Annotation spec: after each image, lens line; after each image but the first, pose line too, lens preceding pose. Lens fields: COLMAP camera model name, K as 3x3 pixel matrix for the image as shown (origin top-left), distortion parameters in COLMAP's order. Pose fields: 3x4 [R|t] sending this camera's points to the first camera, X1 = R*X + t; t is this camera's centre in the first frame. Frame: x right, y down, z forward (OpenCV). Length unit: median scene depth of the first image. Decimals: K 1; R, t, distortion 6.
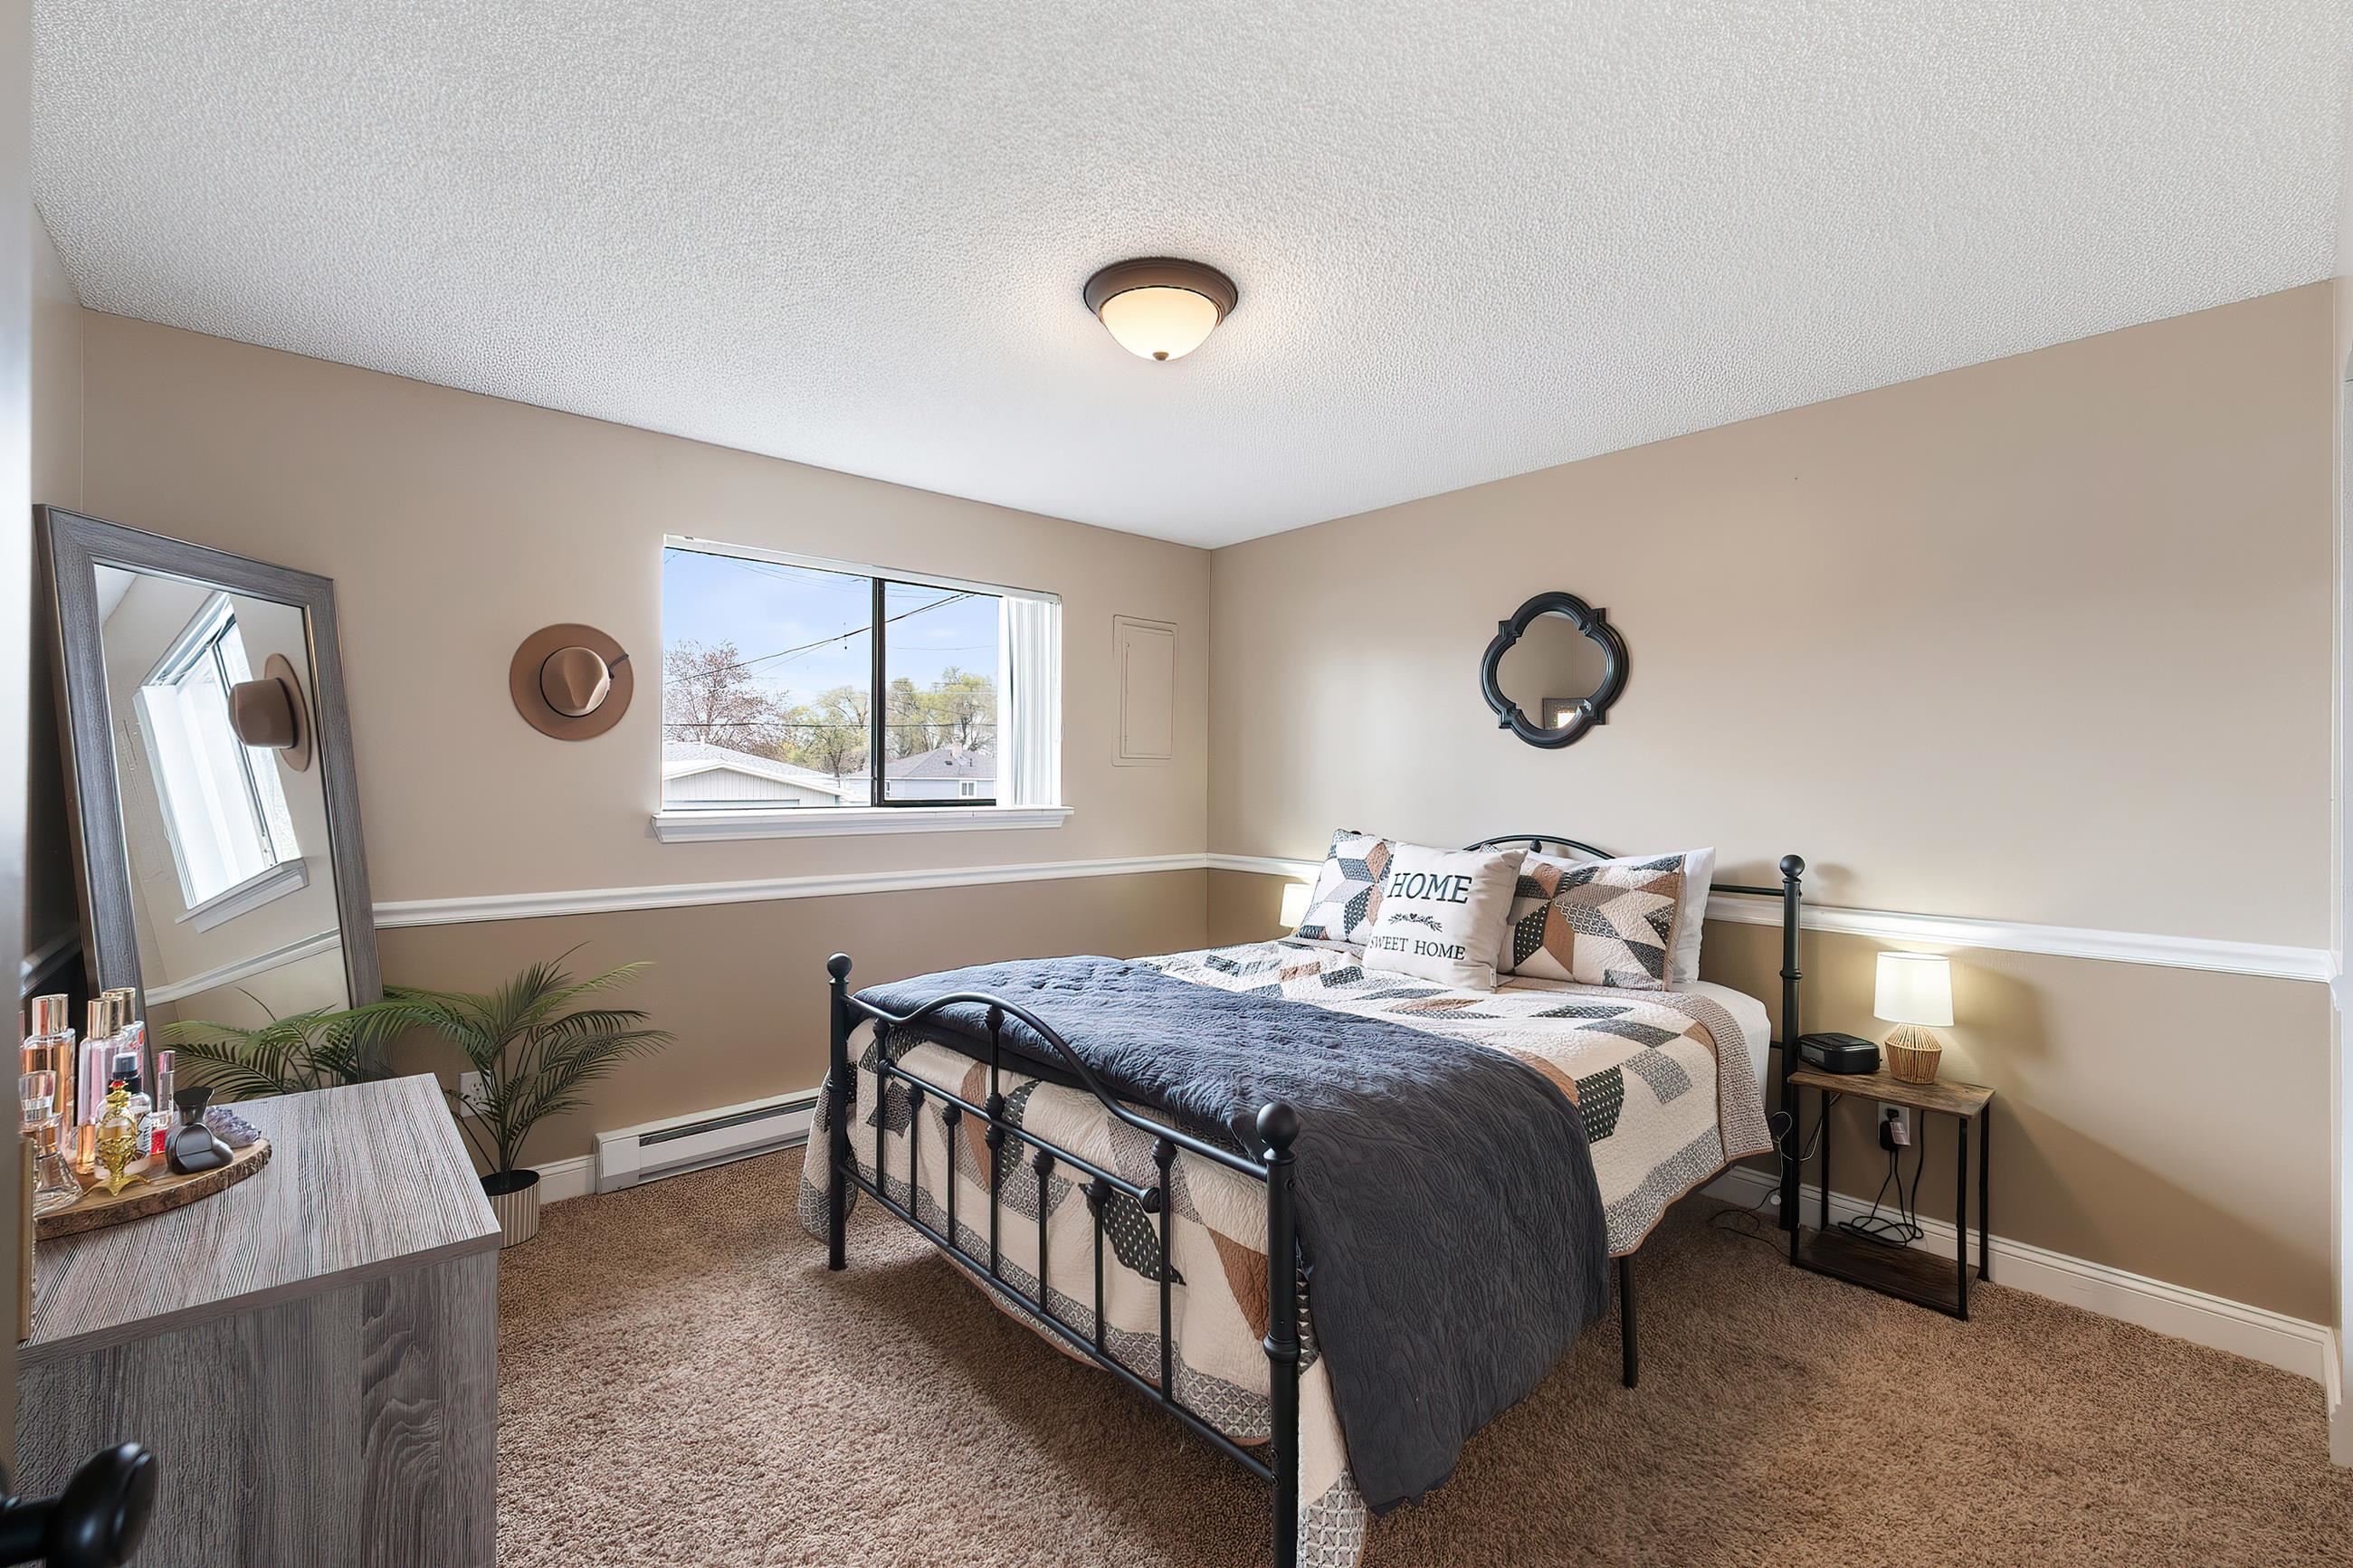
lens RADIAL K [[980.6, 0, 1176.5], [0, 980.6, 784.0], [0, 0, 1]] dist [-0.010145, 0.000068]
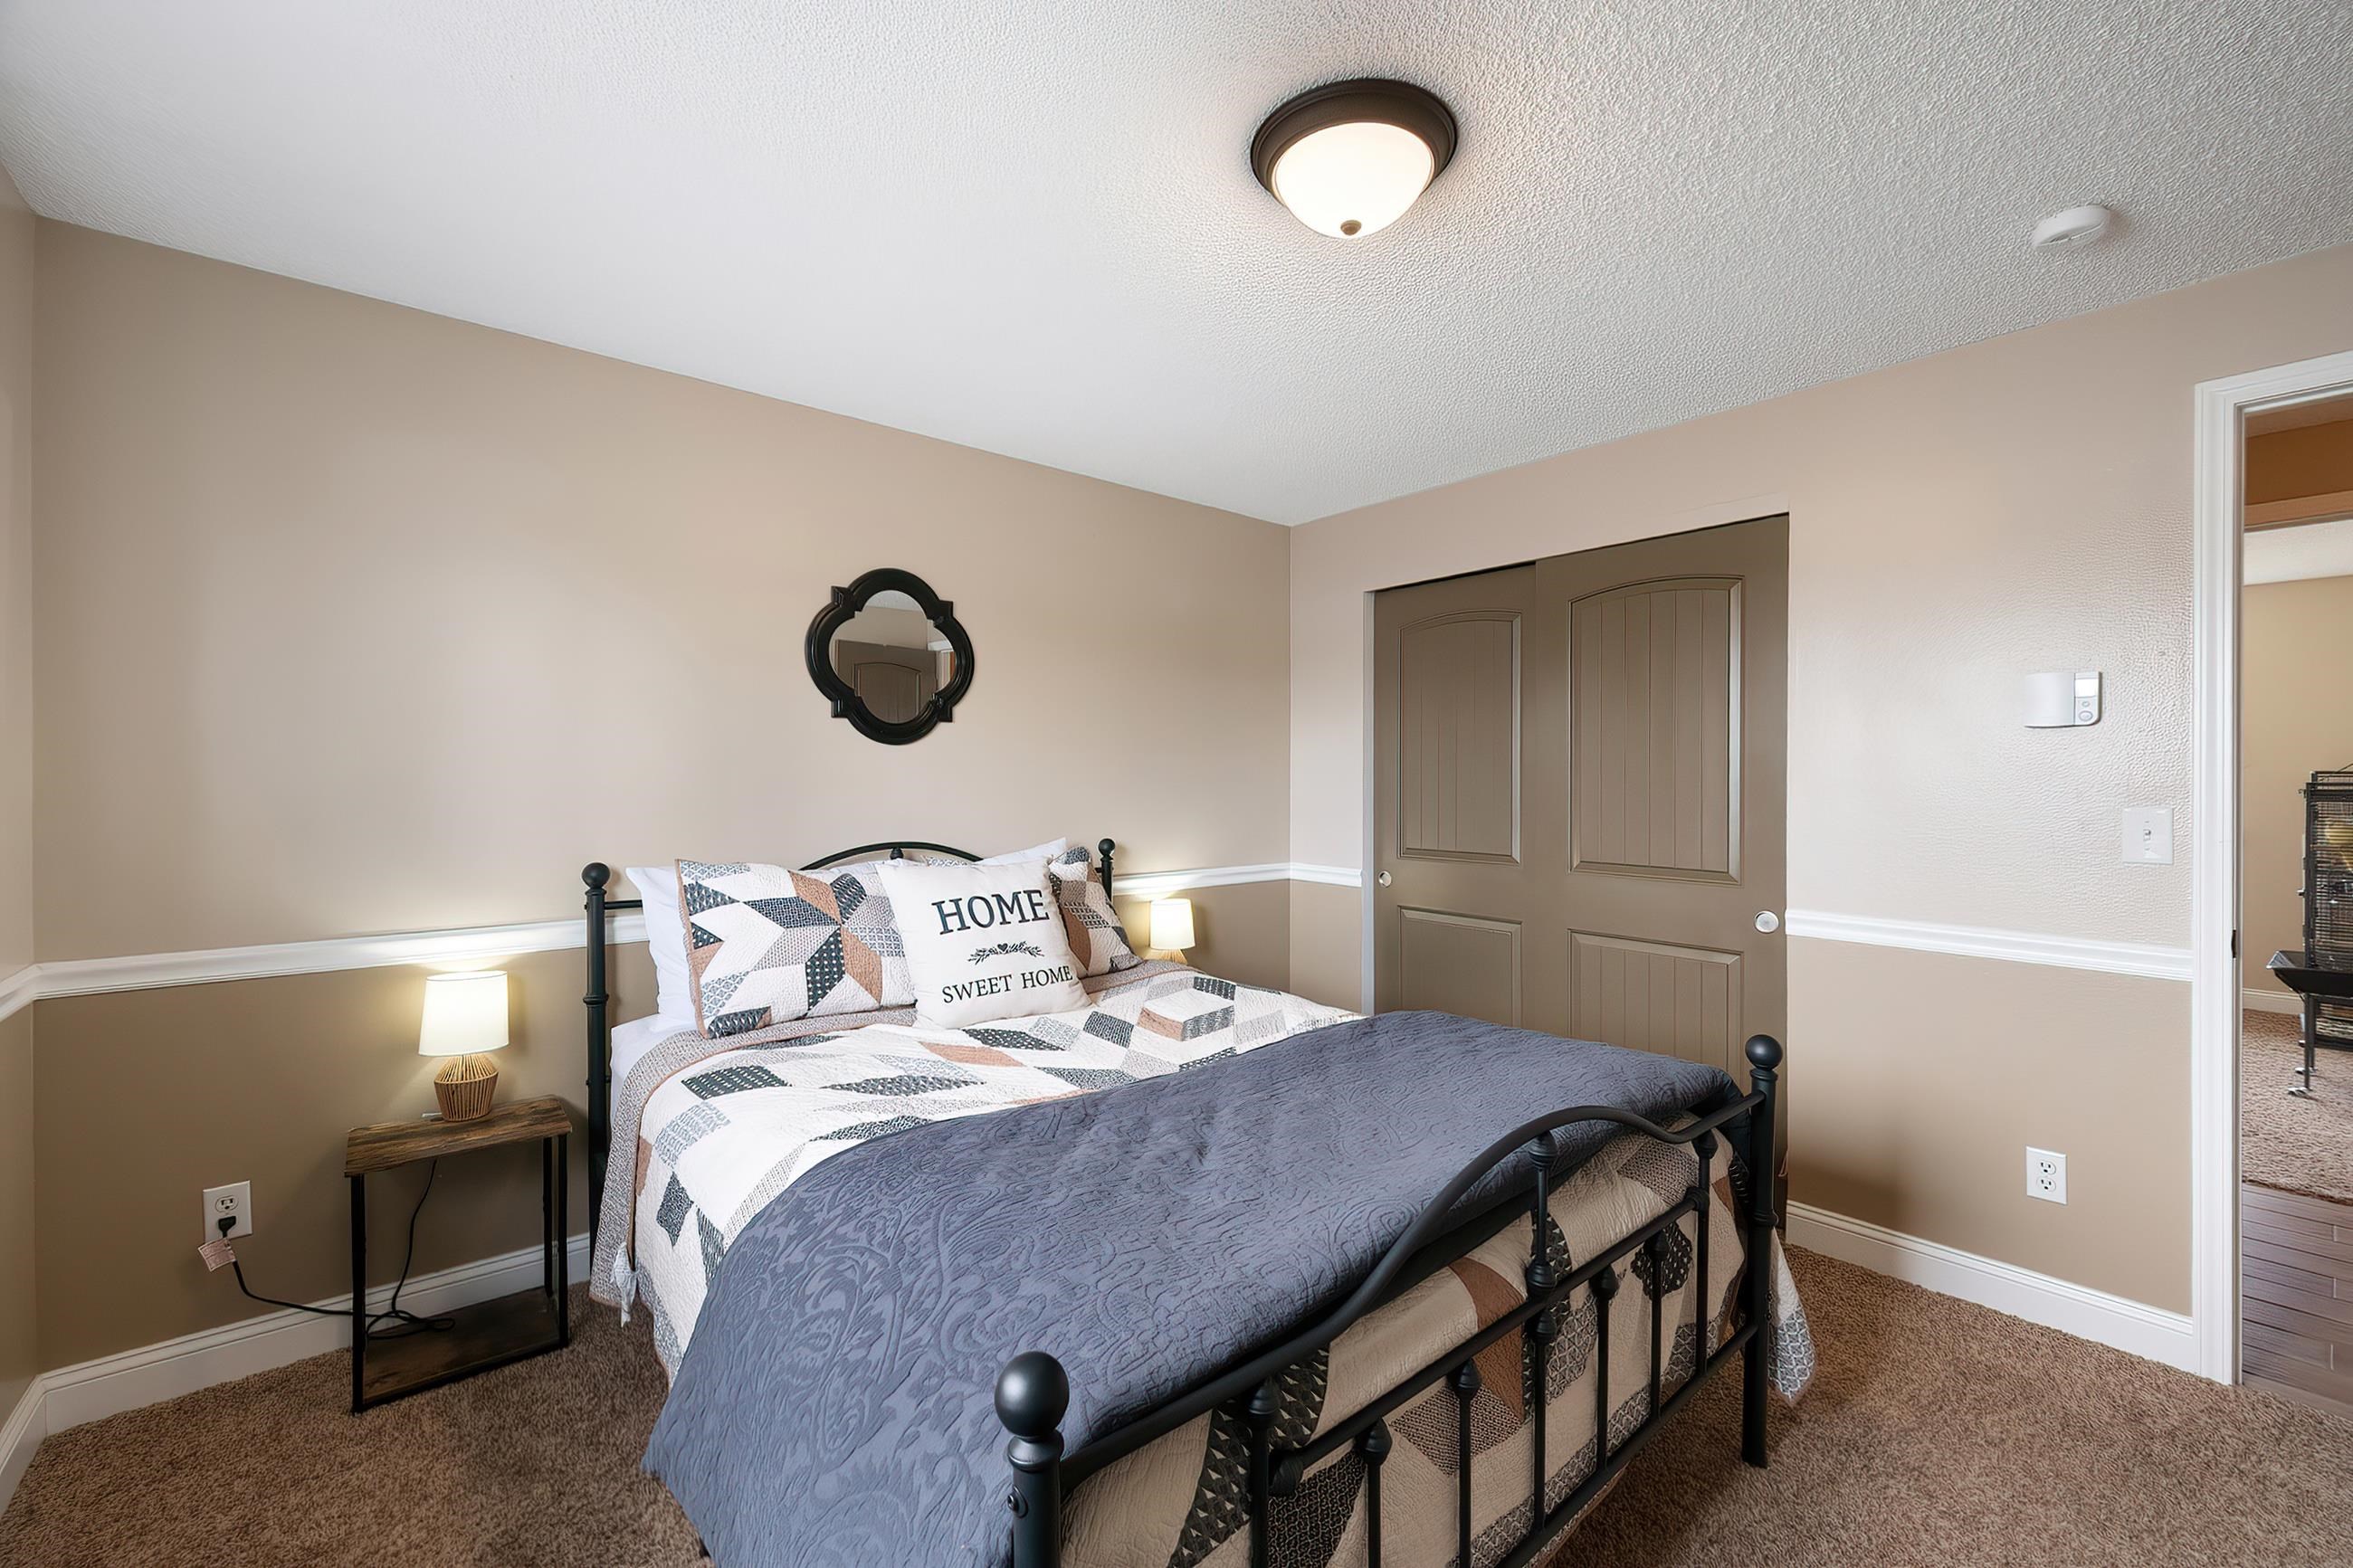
lens RADIAL K [[971.2, 0, 1176.5], [0, 971.2, 784.0], [0, 0, 1]] dist [0.000315, 0.000048]
pose [[0.018405, -0.016379, 0.999696, -0.523968], [0.001016, 0.999866, 0.016363, -0.015040], [-0.999830, 0.000715, 0.018419, 0.761958]]
